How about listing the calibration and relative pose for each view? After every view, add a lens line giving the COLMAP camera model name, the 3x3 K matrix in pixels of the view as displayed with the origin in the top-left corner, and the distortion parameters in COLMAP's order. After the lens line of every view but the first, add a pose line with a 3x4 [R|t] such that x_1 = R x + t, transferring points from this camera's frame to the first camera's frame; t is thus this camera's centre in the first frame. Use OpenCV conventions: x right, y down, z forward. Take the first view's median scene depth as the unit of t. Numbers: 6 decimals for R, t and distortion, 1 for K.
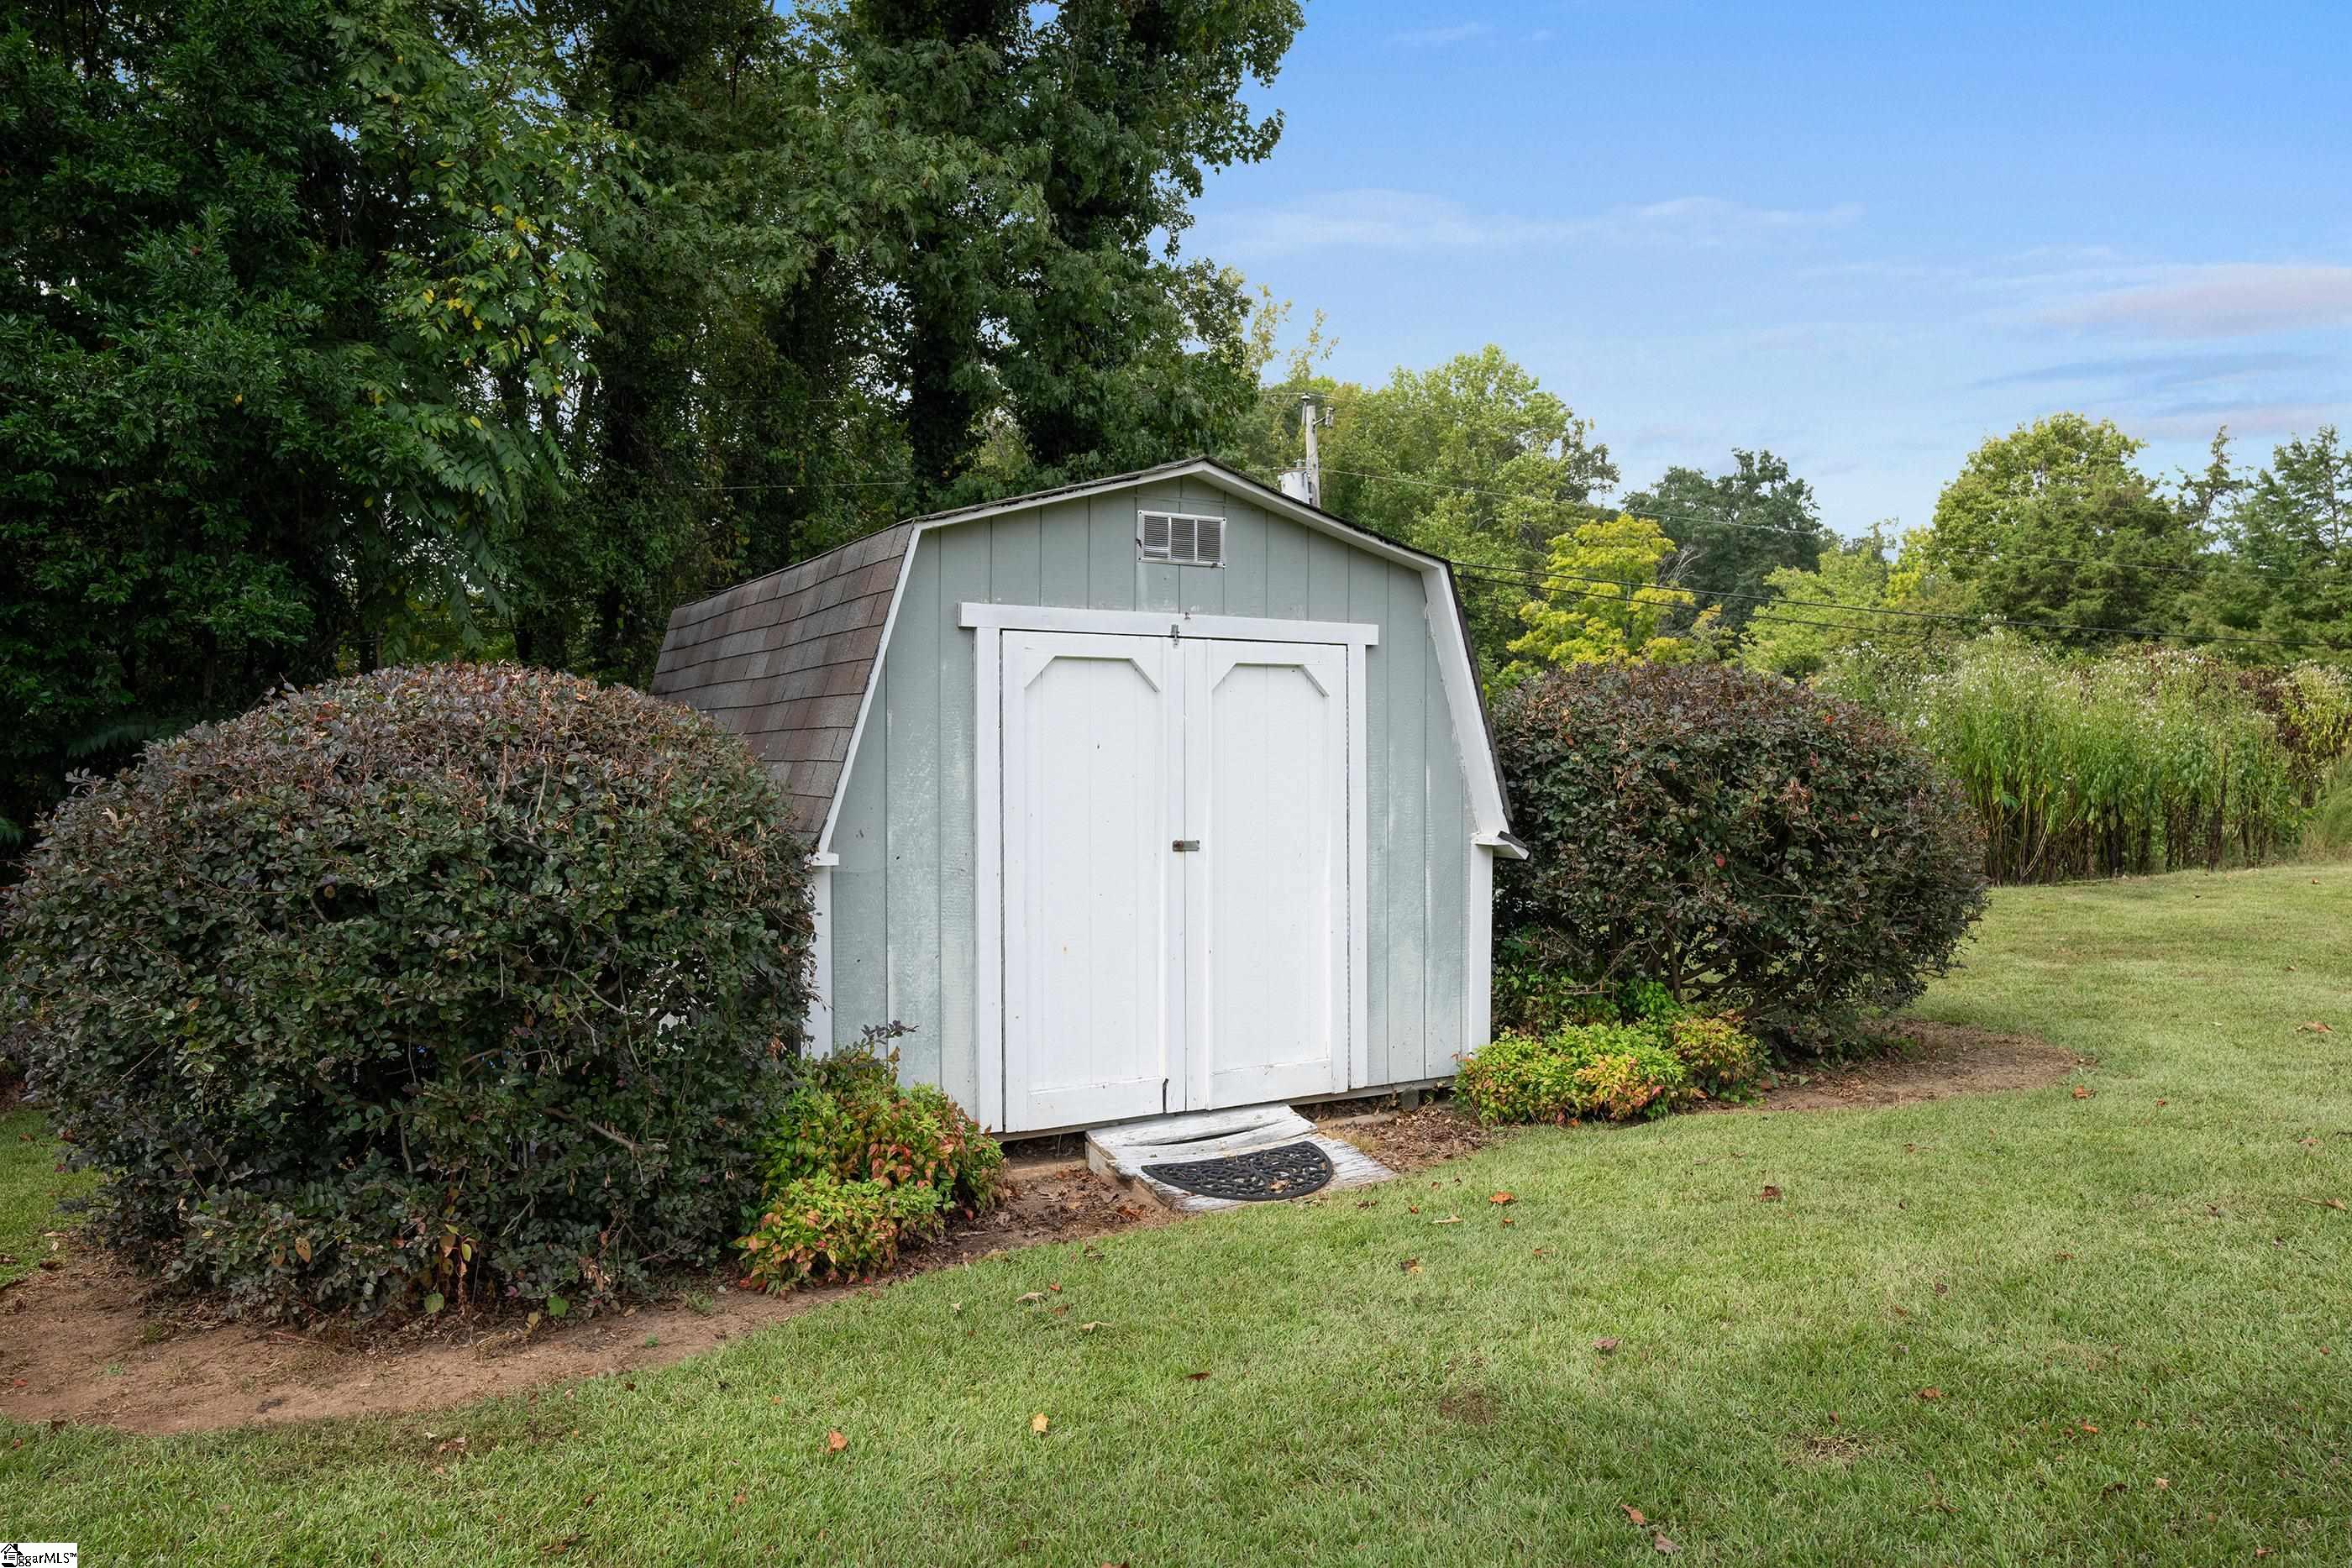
lens RADIAL K [[1545.0, 0, 1184.5], [0, 1545.0, 779.3], [0, 0, 1]] dist [-0.006980, -0.000363]
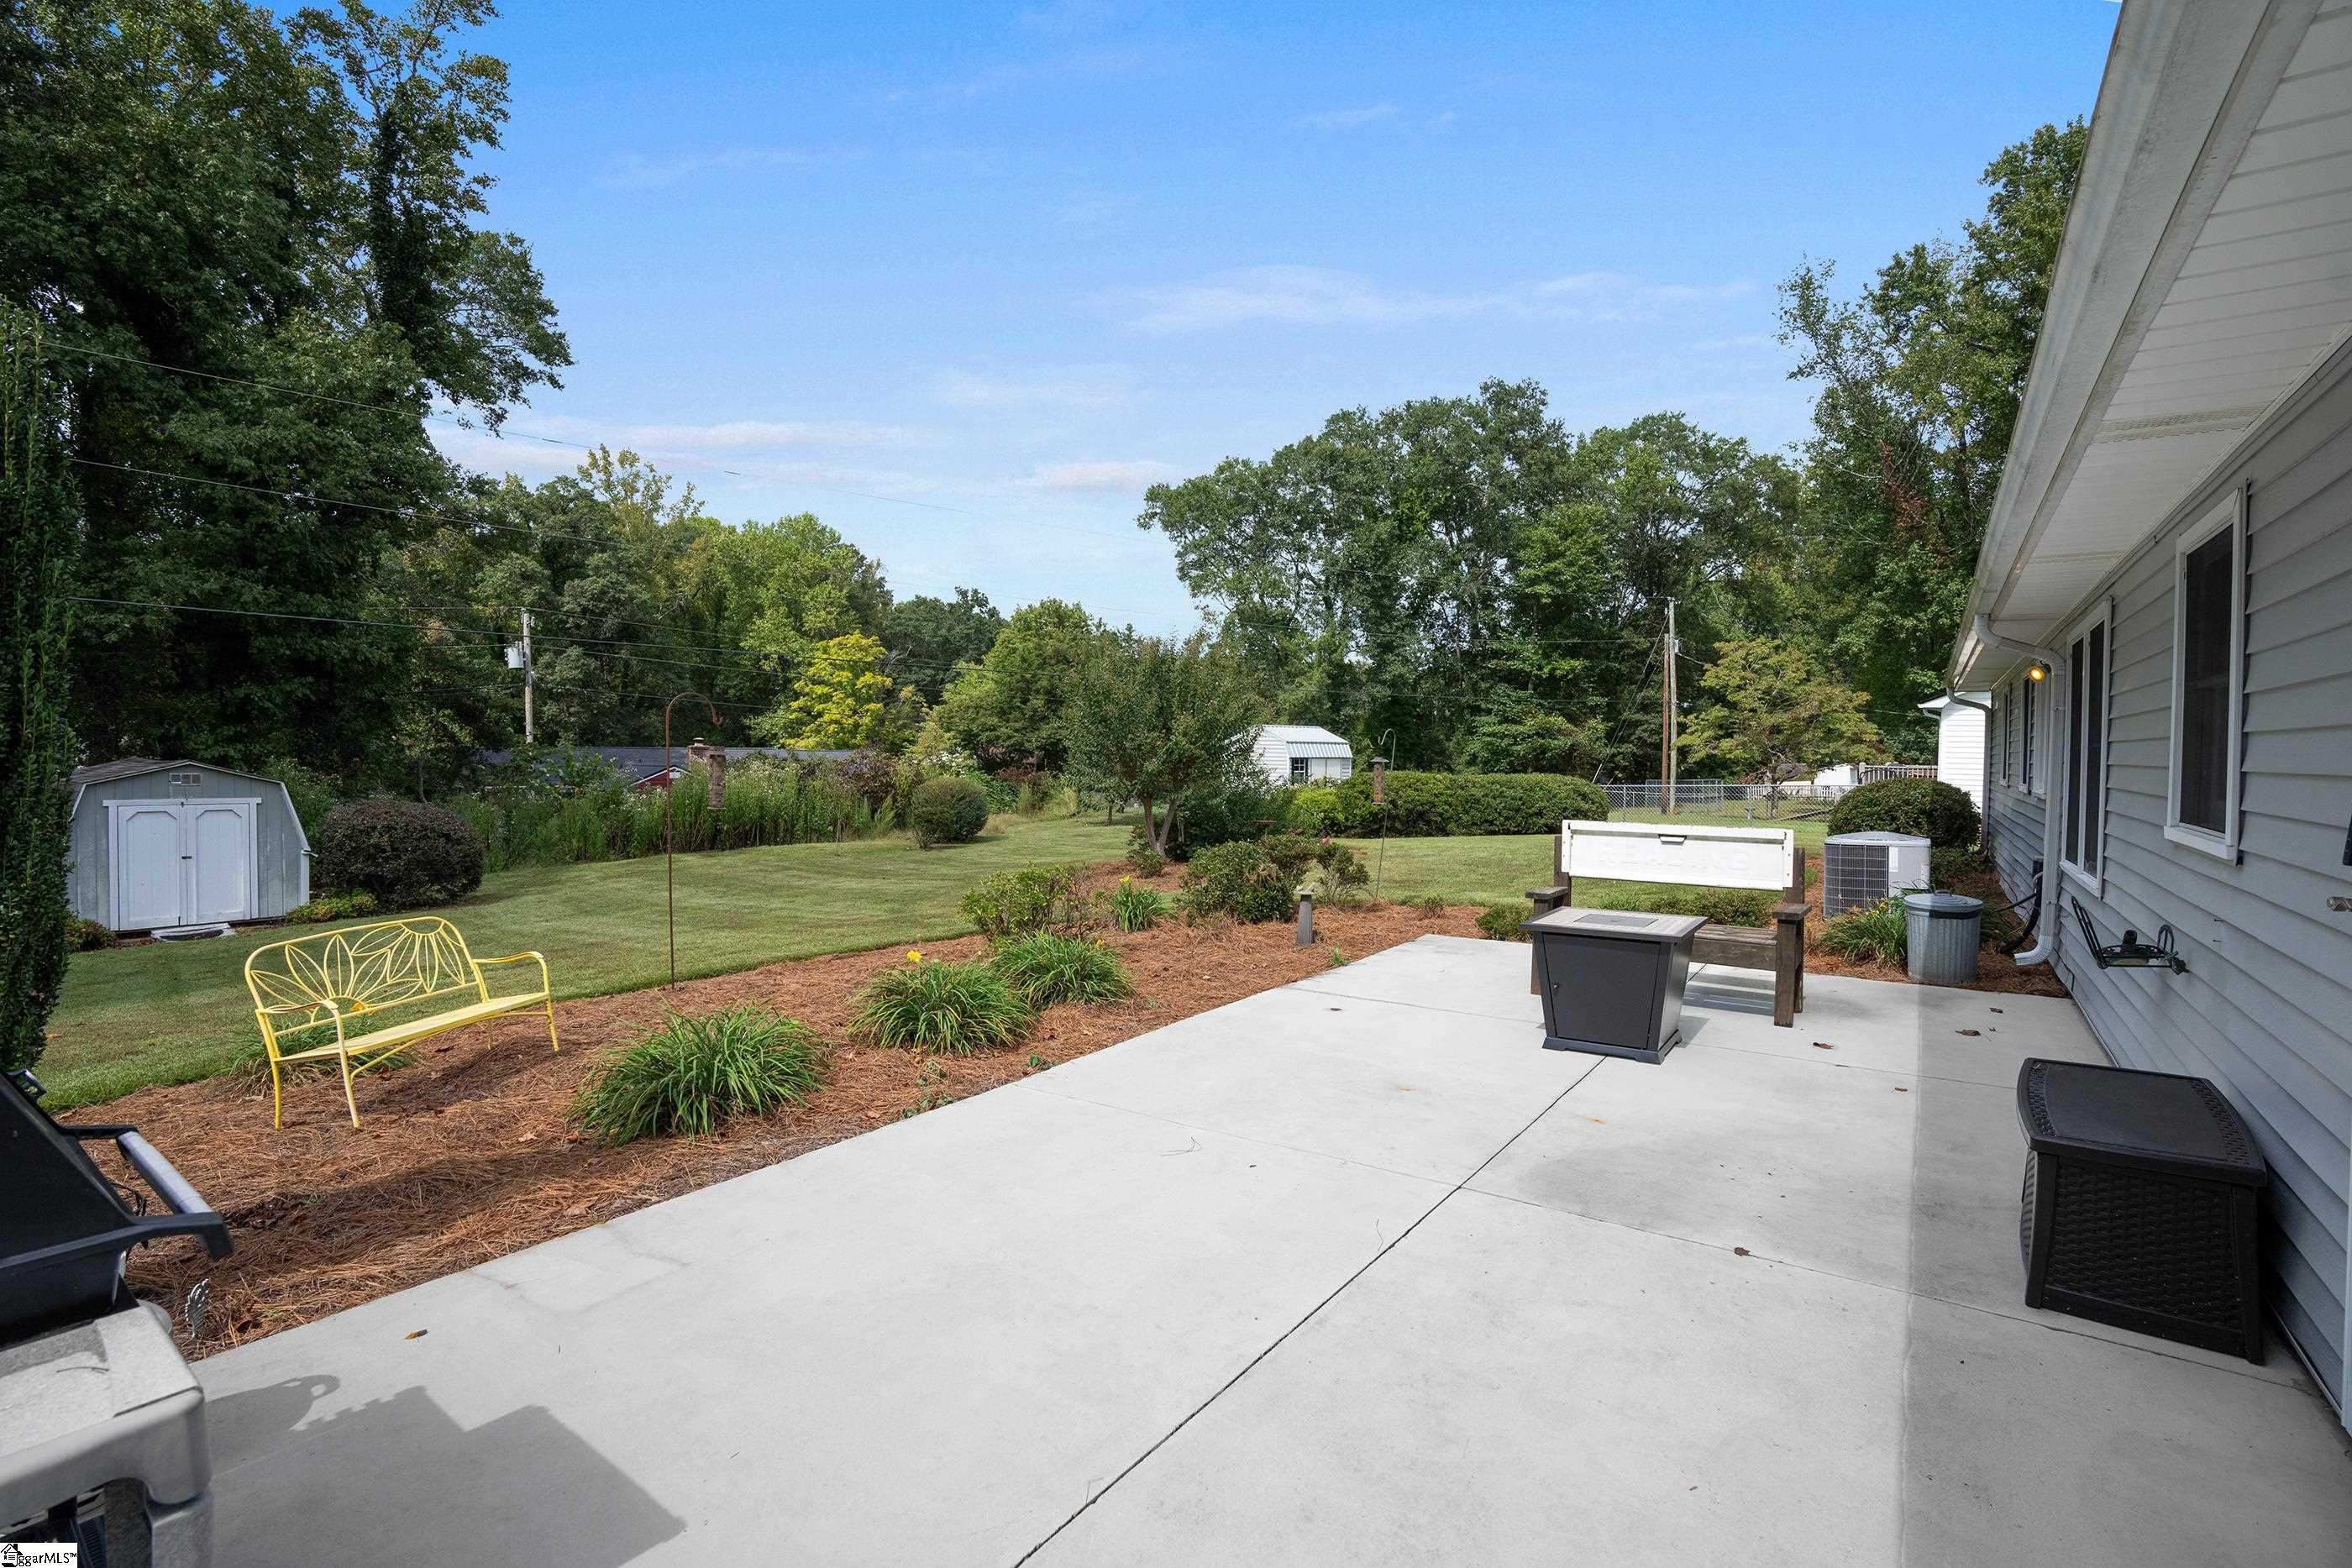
lens RADIAL K [[1099.3, 0, 1159.7], [0, 1099.3, 788.9], [0, 0, 1]] dist [0.000689, 0.000280]
pose [[0.927299, -0.010868, 0.374164, 0.194859], [0.003039, 0.999764, 0.021505, -0.028814], [-0.374309, -0.018805, 0.927113, -0.392544]]
